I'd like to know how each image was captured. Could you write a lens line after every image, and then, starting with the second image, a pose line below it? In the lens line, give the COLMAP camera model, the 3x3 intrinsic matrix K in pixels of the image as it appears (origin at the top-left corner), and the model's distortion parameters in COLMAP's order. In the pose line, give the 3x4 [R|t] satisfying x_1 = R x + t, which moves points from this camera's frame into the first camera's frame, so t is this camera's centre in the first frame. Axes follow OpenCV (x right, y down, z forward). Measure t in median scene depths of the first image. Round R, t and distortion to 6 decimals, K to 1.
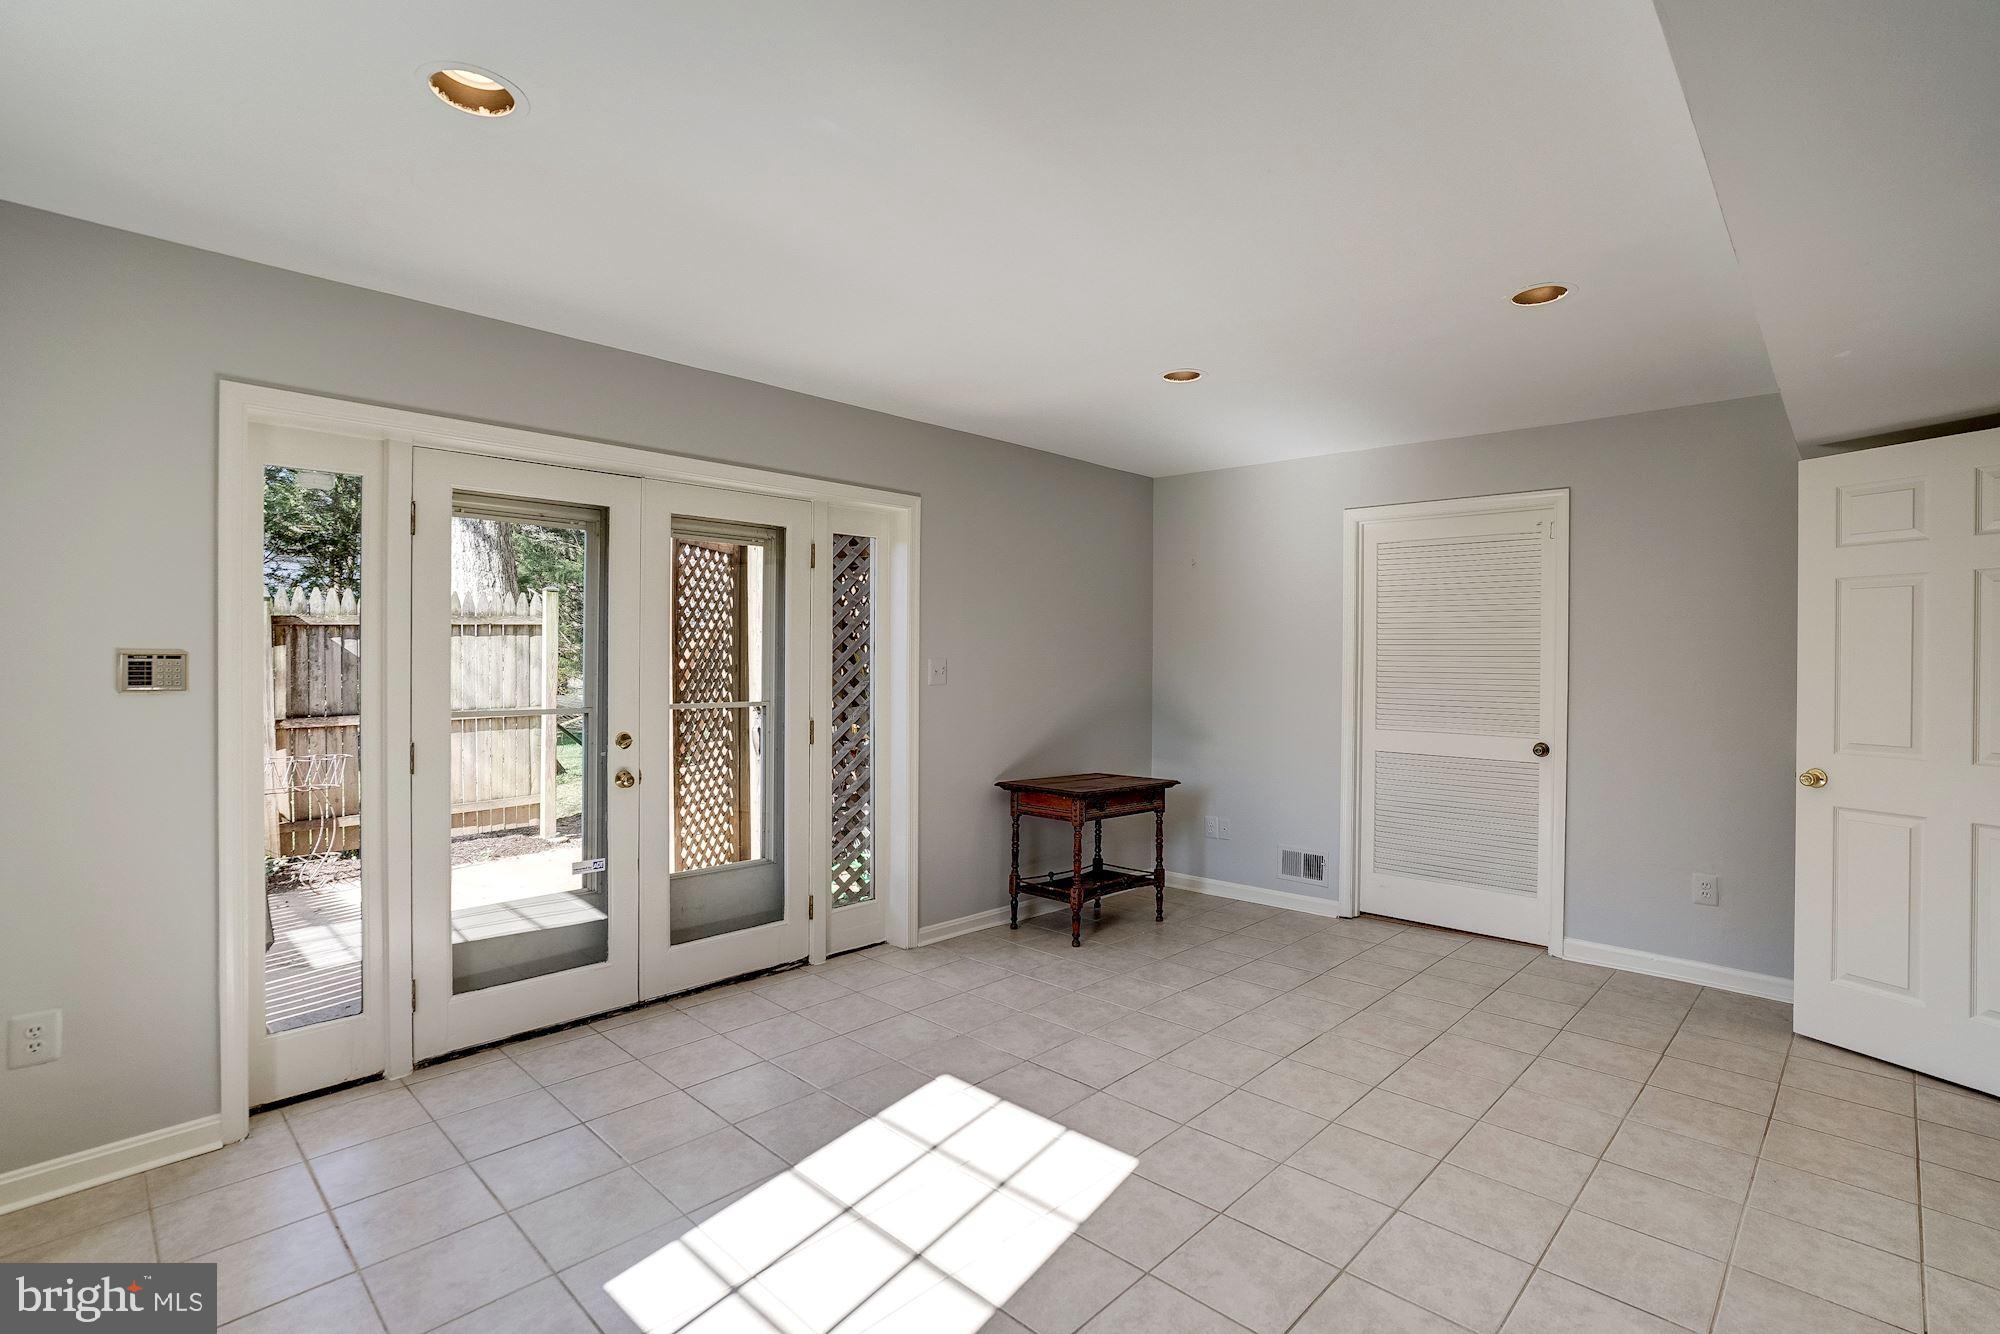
lens RADIAL K [[930.0, 0, 1003.4], [0, 930.0, 664.5], [0, 0, 1]] dist [-0.022777, 0.001519]
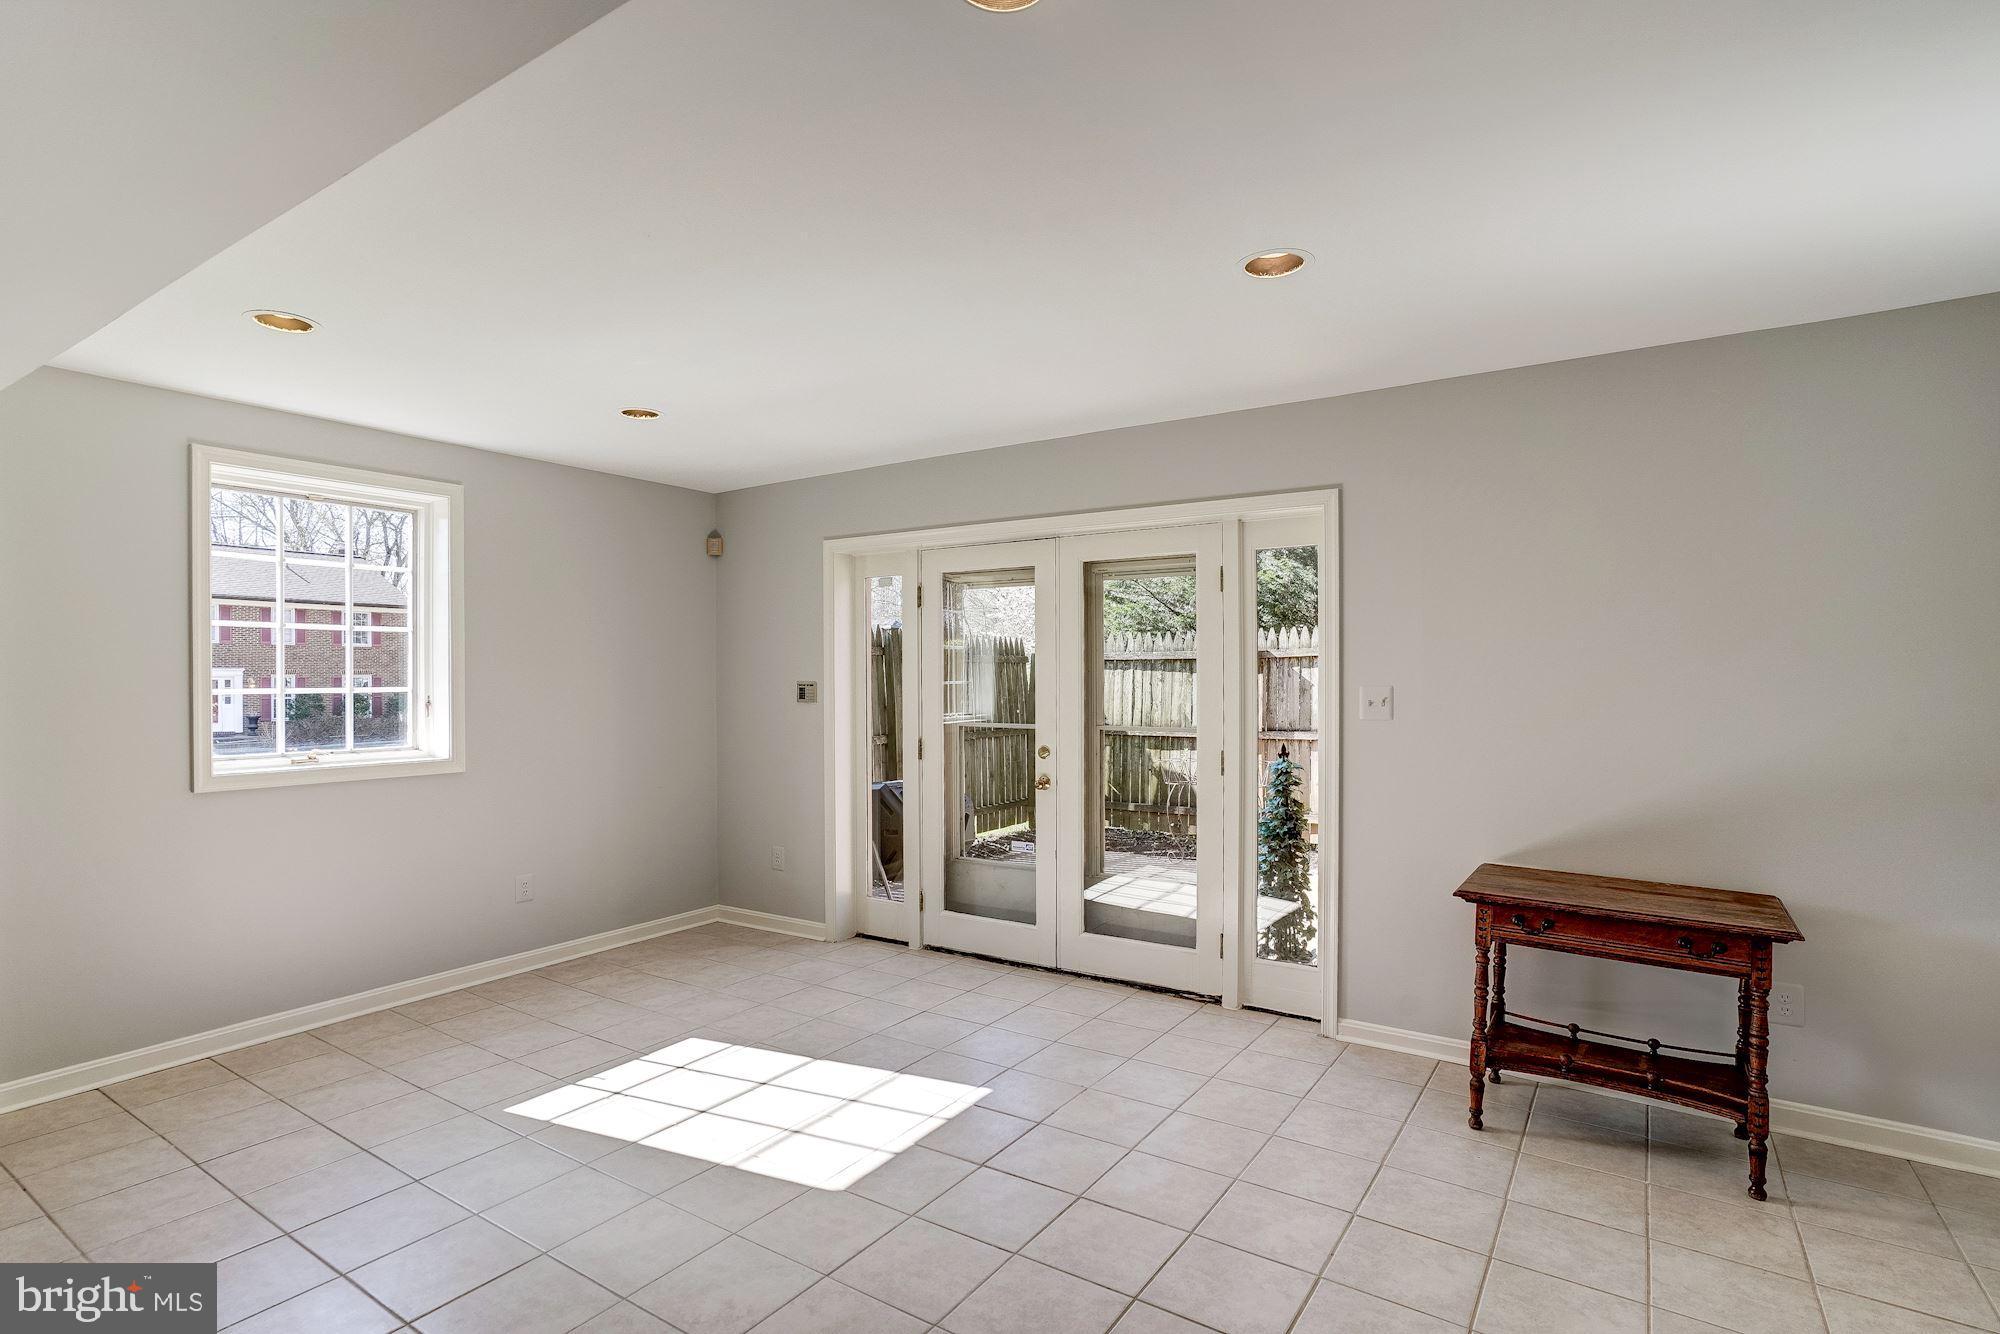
lens RADIAL K [[968.7, 0, 1006.1], [0, 968.7, 681.0], [0, 0, 1]] dist [-0.022855, 0.000957]
pose [[0.195252, -0.003215, -0.980748, 0.726238], [-0.004040, 0.999984, -0.004082, -0.006546], [0.980745, 0.004759, 0.195236, 0.585856]]
